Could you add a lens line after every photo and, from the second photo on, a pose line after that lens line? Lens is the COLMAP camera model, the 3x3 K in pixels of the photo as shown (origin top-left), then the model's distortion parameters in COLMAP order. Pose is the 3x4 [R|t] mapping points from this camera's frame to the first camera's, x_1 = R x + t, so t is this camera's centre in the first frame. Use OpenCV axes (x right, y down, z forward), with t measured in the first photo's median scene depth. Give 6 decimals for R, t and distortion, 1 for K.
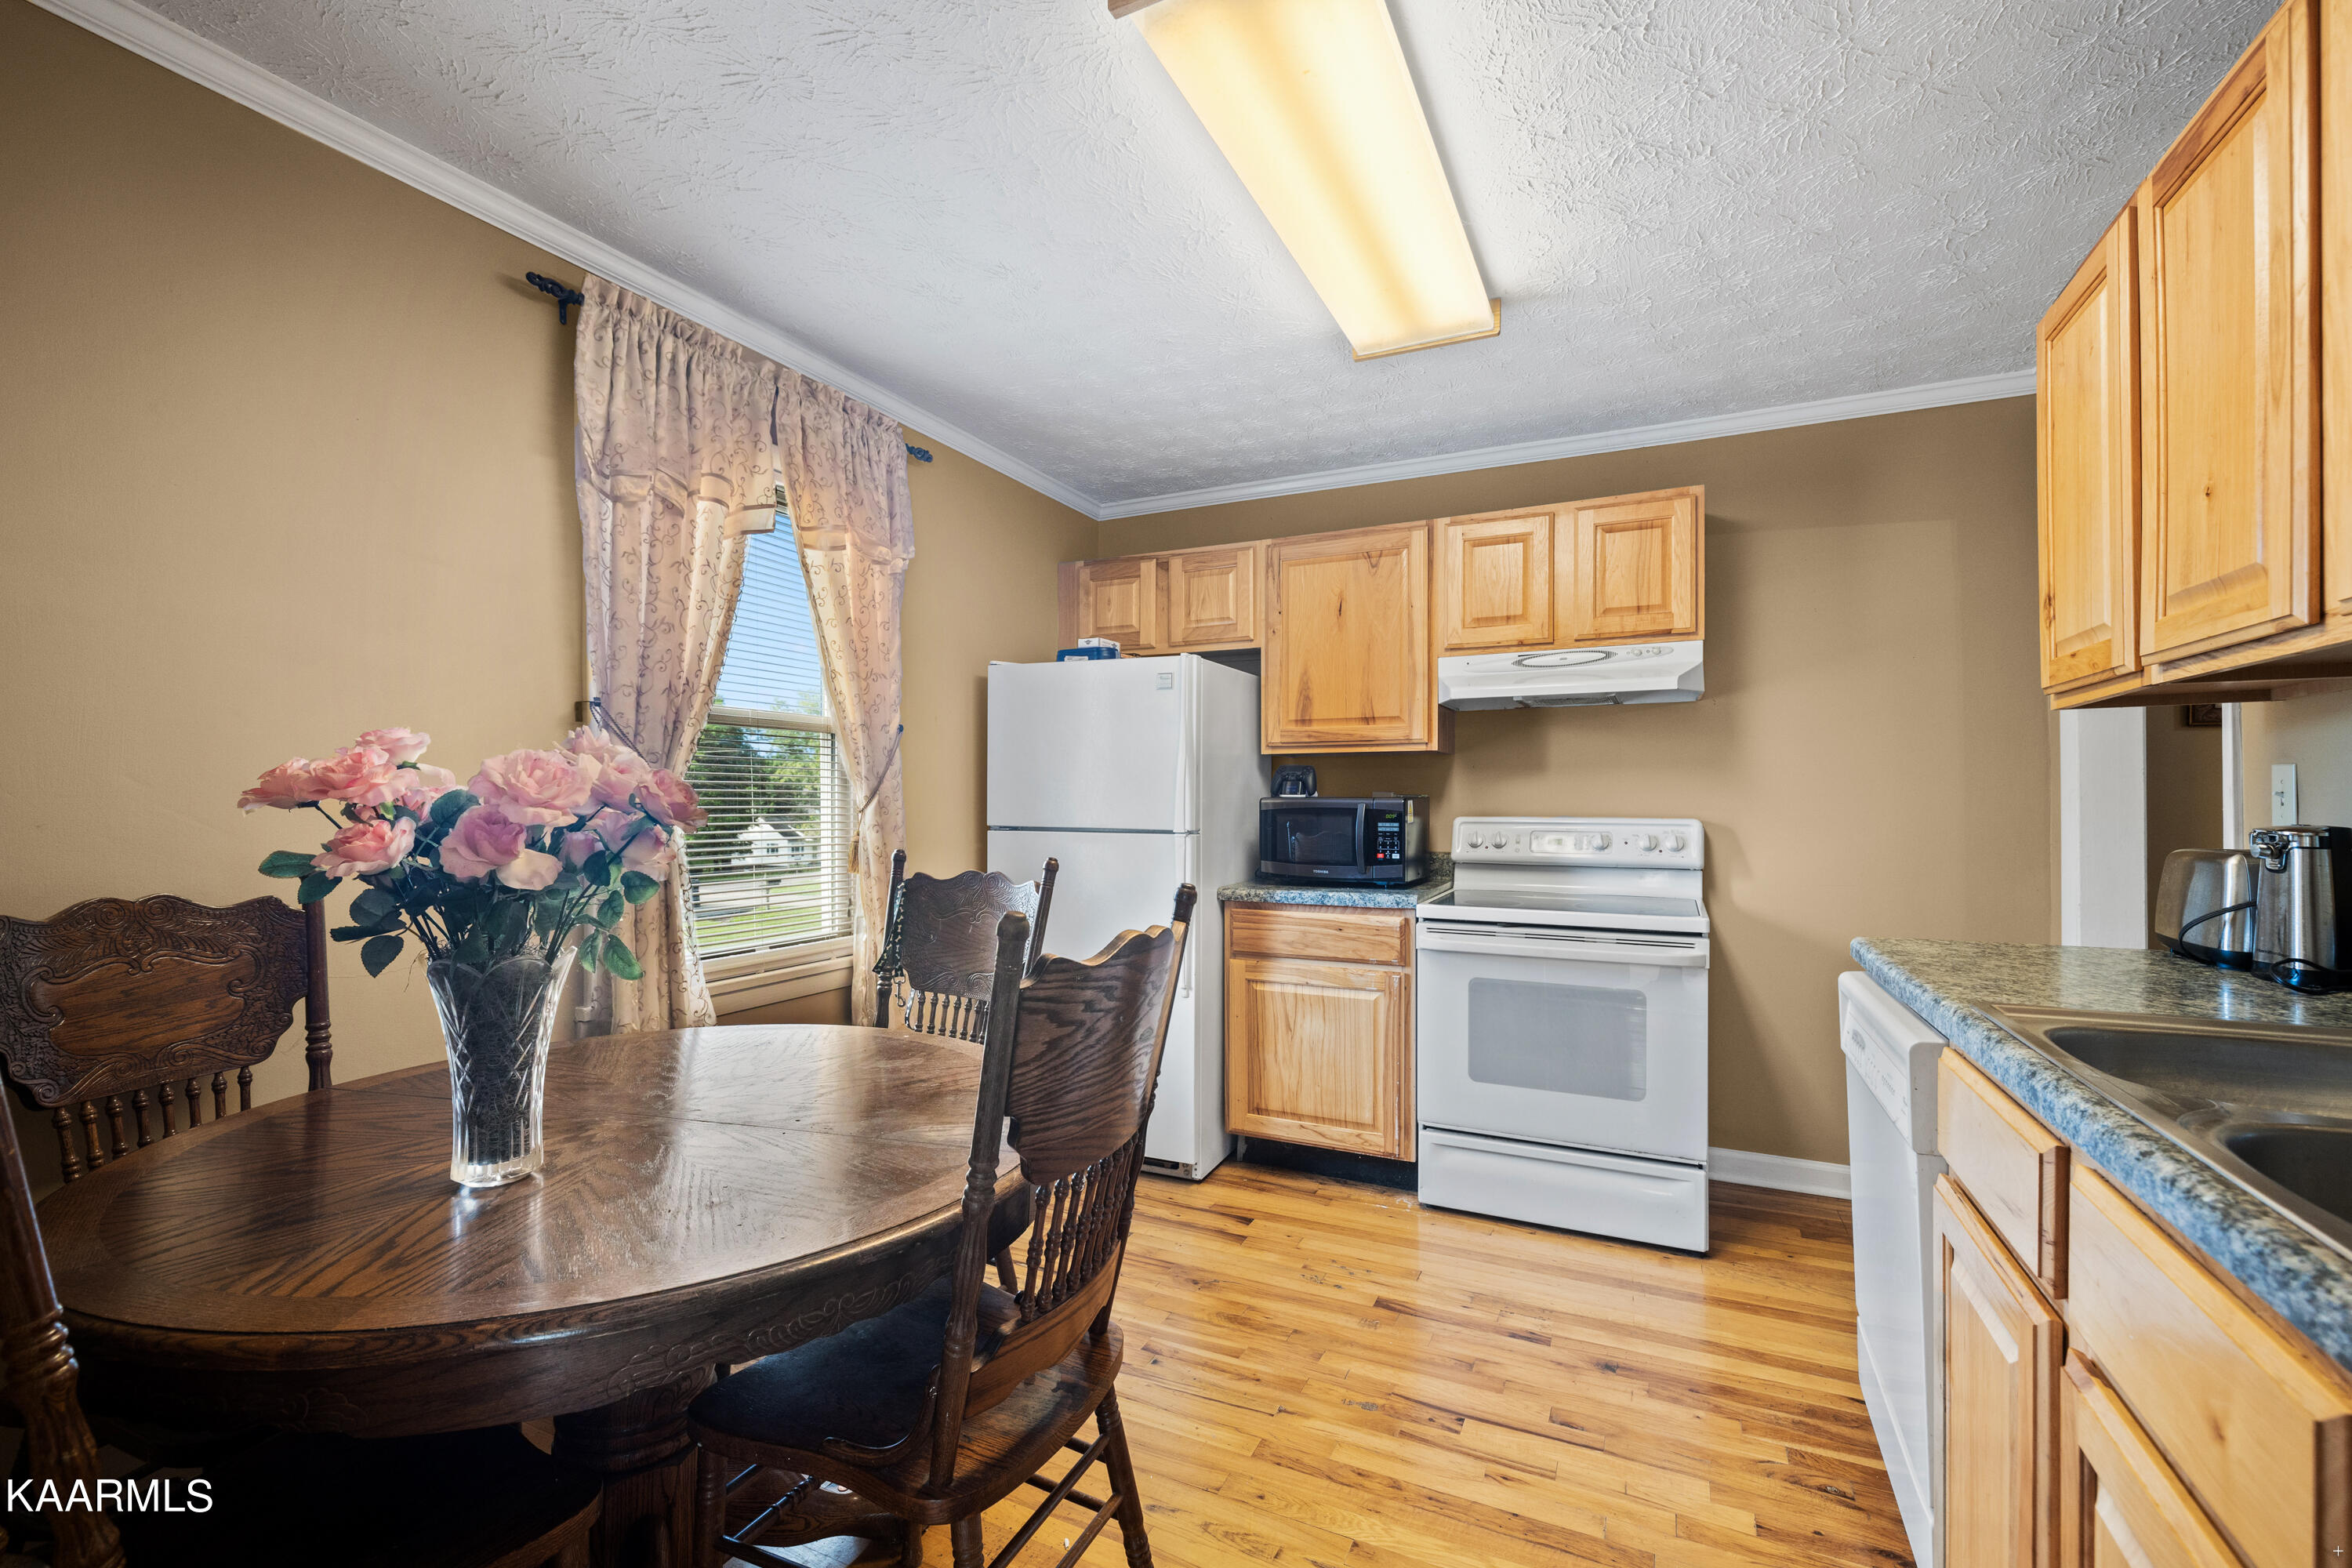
lens RADIAL K [[988.4, 0, 1181.1], [0, 988.4, 796.5], [0, 0, 1]] dist [0.000672, 0.000150]
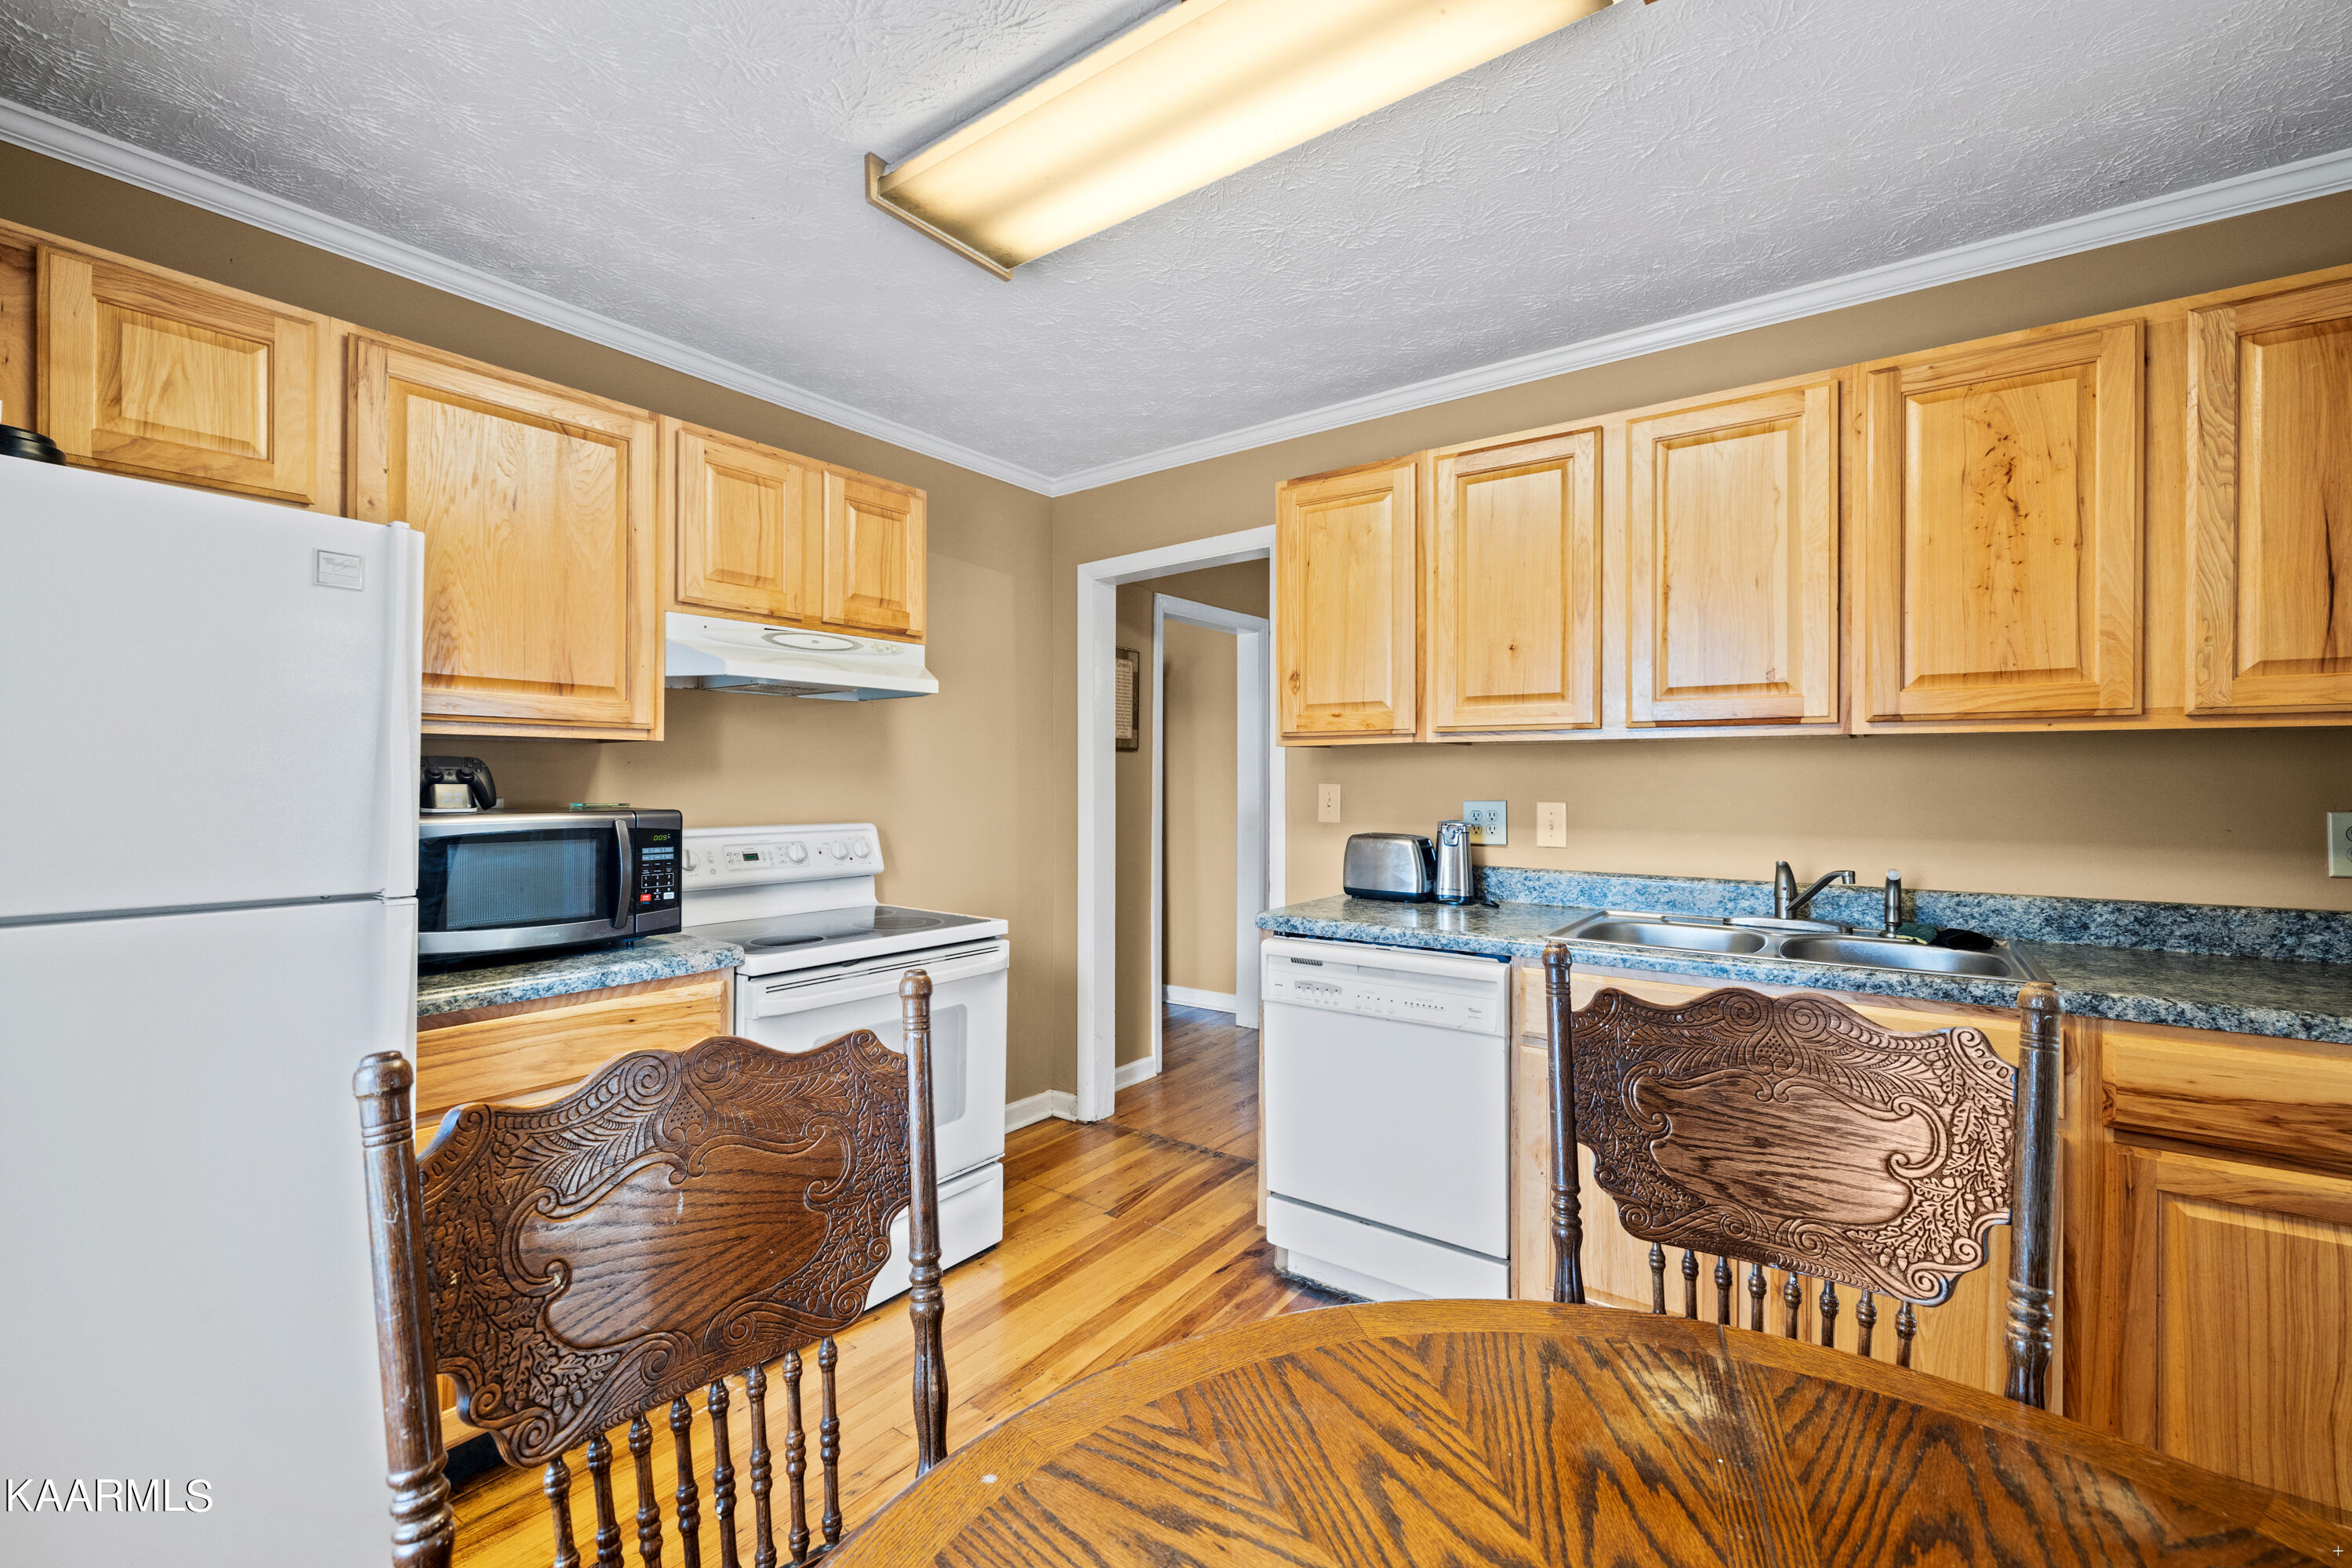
lens RADIAL K [[998.2, 0, 1176.0], [0, 998.2, 784.0], [0, 0, 1]] dist [-0.000330, -0.000046]
pose [[0.188731, 0.001254, 0.982028, -0.393557], [-0.000879, 0.999999, -0.001108, -0.016334], [-0.982028, -0.000654, 0.188732, 0.525391]]
